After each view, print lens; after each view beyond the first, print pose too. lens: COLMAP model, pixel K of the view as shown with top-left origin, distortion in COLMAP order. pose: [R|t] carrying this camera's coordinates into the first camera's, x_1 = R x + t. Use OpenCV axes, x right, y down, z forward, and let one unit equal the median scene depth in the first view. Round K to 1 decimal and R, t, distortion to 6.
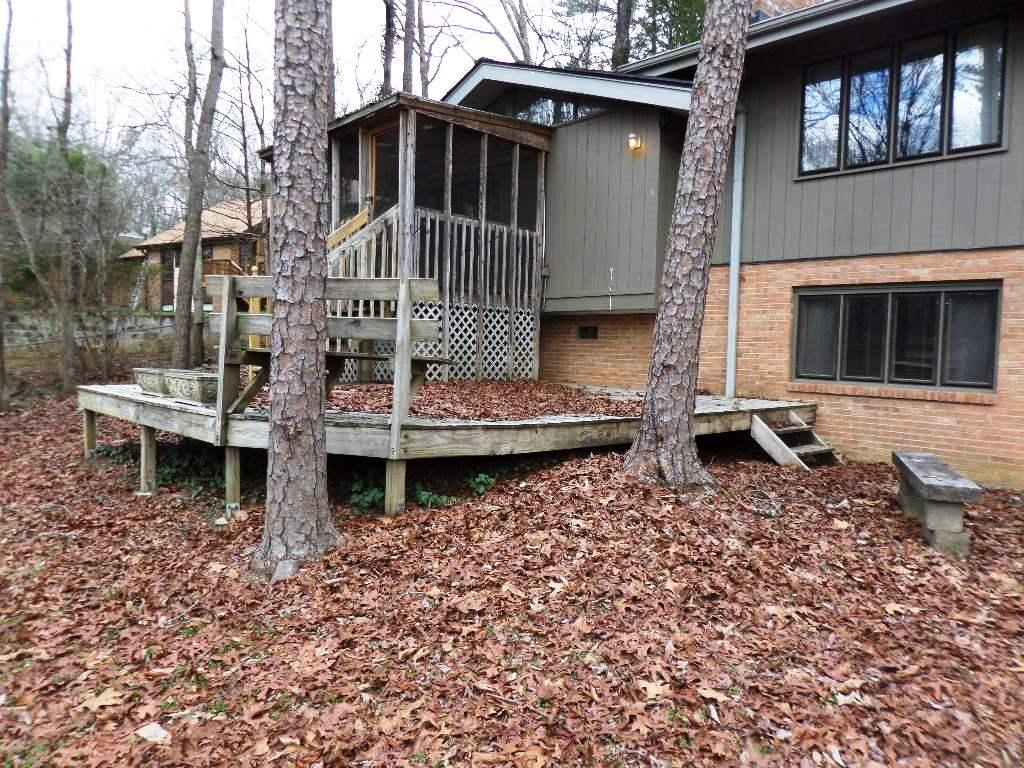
lens RADIAL K [[734.6, 0, 510.9], [0, 734.6, 377.1], [0, 0, 1]] dist [-0.004569, 0.008138]
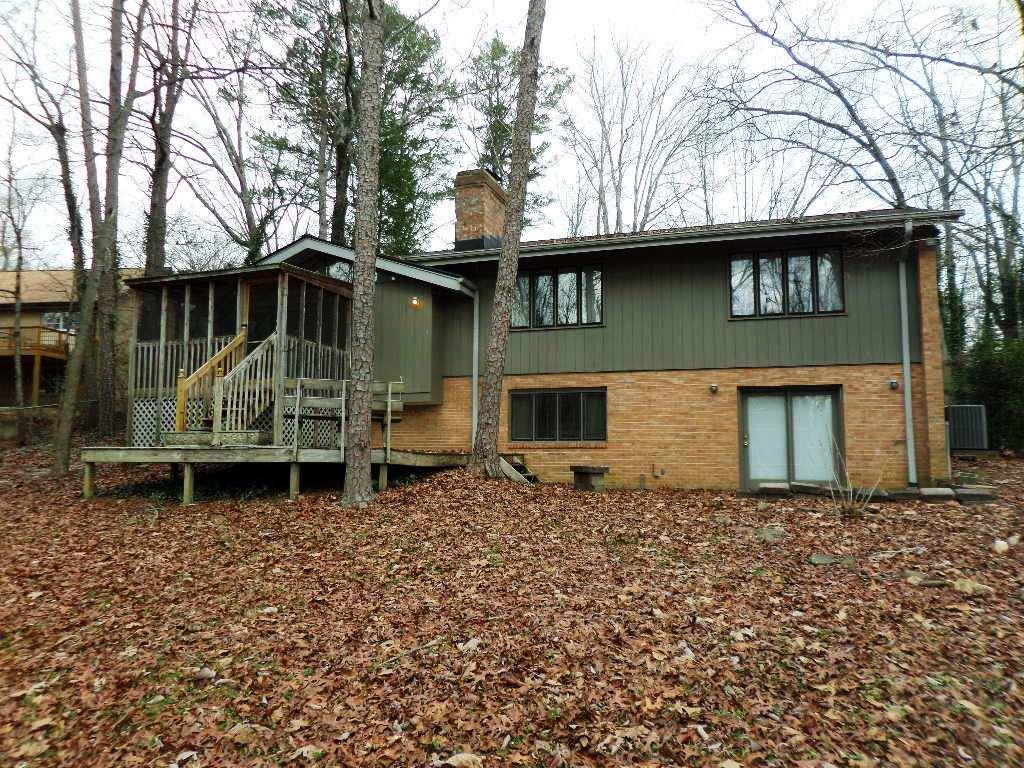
lens RADIAL K [[734.6, 0, 510.9], [0, 734.6, 377.1], [0, 0, 1]] dist [-0.004569, 0.008138]
pose [[0.887638, 0.025656, 0.459826, -0.462868], [0.038482, 0.990823, -0.129569, 0.084537], [-0.458931, 0.132705, 0.878505, -0.618805]]
